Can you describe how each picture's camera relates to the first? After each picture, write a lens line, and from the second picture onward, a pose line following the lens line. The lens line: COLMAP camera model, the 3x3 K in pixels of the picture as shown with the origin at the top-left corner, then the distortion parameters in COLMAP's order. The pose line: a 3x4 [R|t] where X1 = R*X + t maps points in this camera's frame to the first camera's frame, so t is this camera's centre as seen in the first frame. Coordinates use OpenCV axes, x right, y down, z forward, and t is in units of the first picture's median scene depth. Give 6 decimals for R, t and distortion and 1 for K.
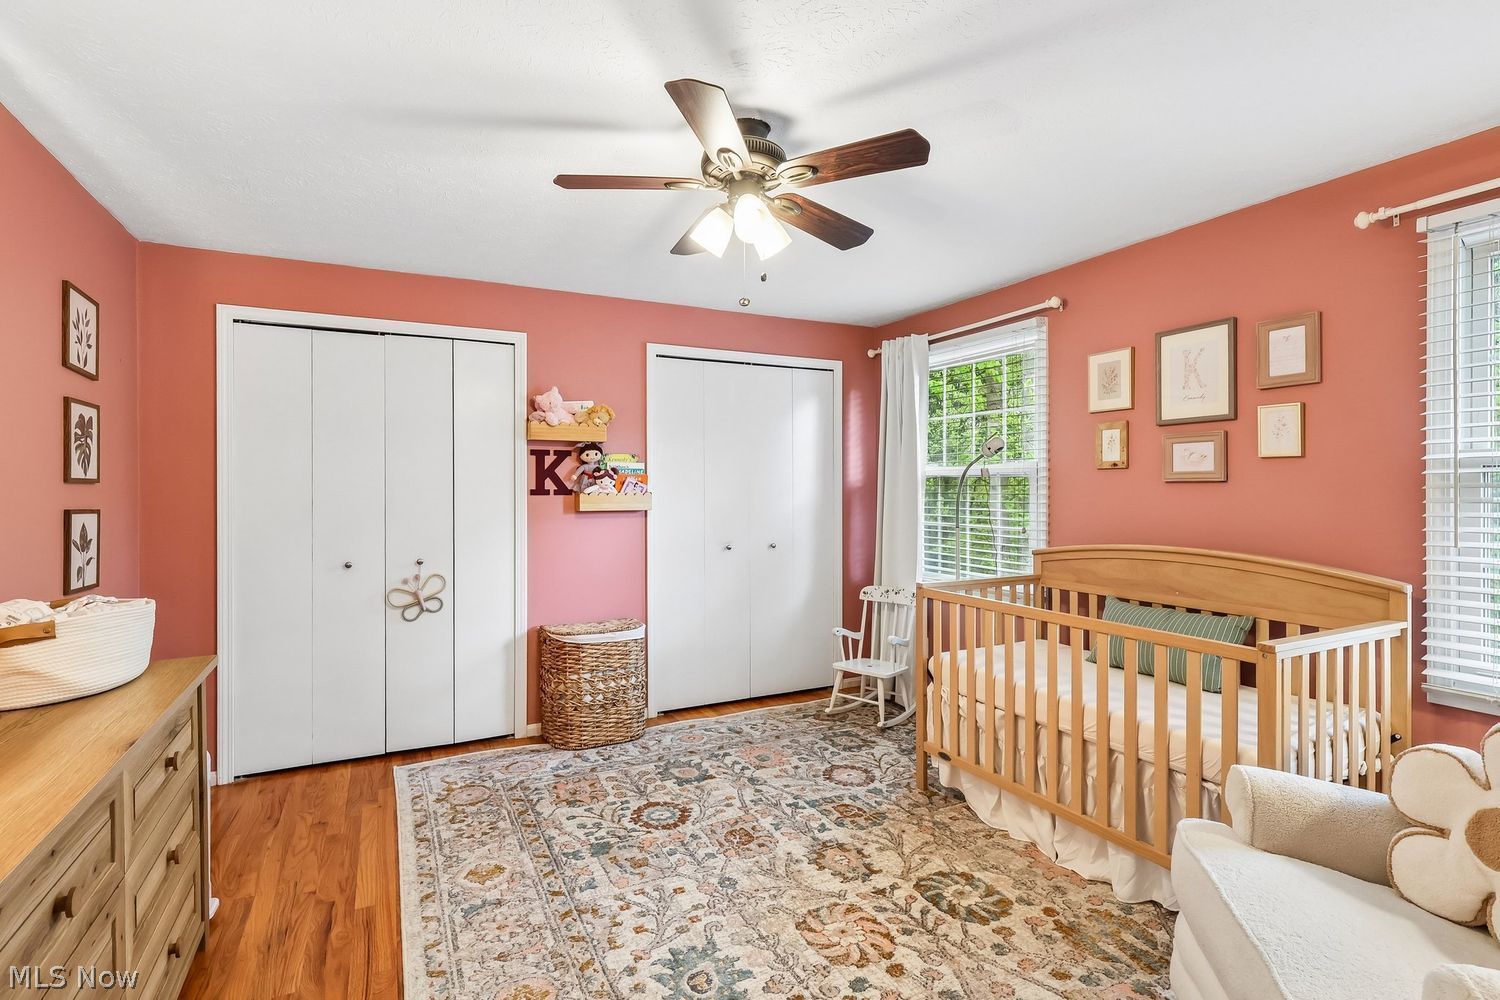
lens RADIAL K [[726.5, 0, 744.0], [0, 726.5, 490.6], [0, 0, 1]] dist [0.004162, 0.000167]
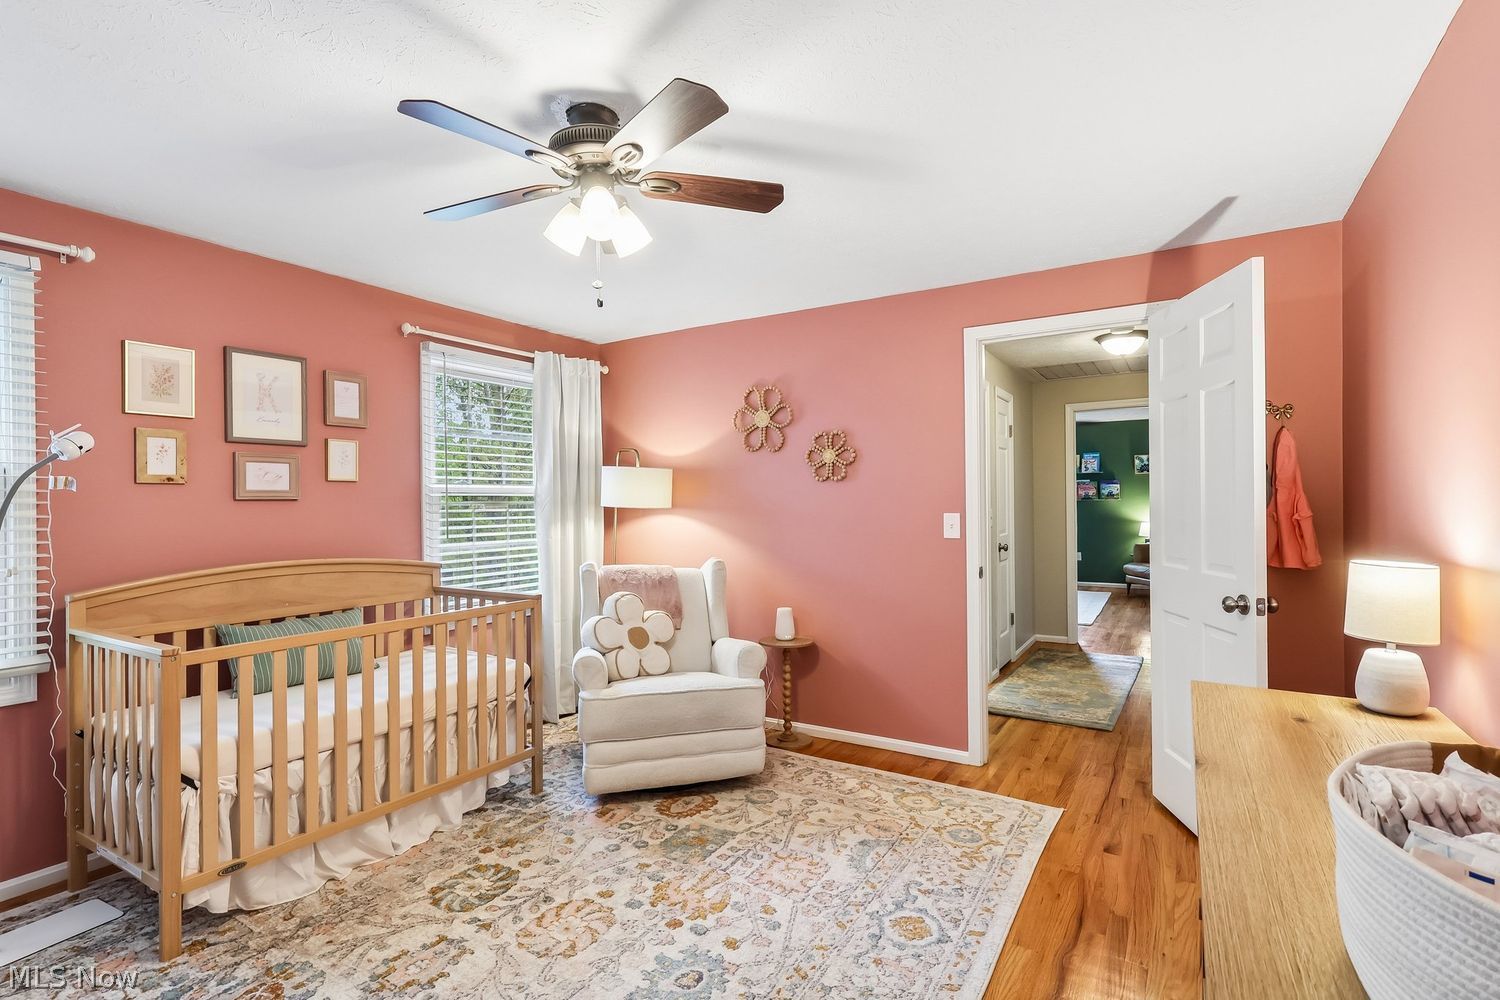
lens RADIAL K [[726.5, 0, 748.3], [0, 726.5, 501.2], [0, 0, 1]] dist [0.004162, 0.000167]
pose [[-0.534383, 0.001000, 0.845242, -0.711633], [0.007147, 0.999969, 0.003335, -0.009374], [-0.845212, 0.007823, -0.534374, 1.065705]]
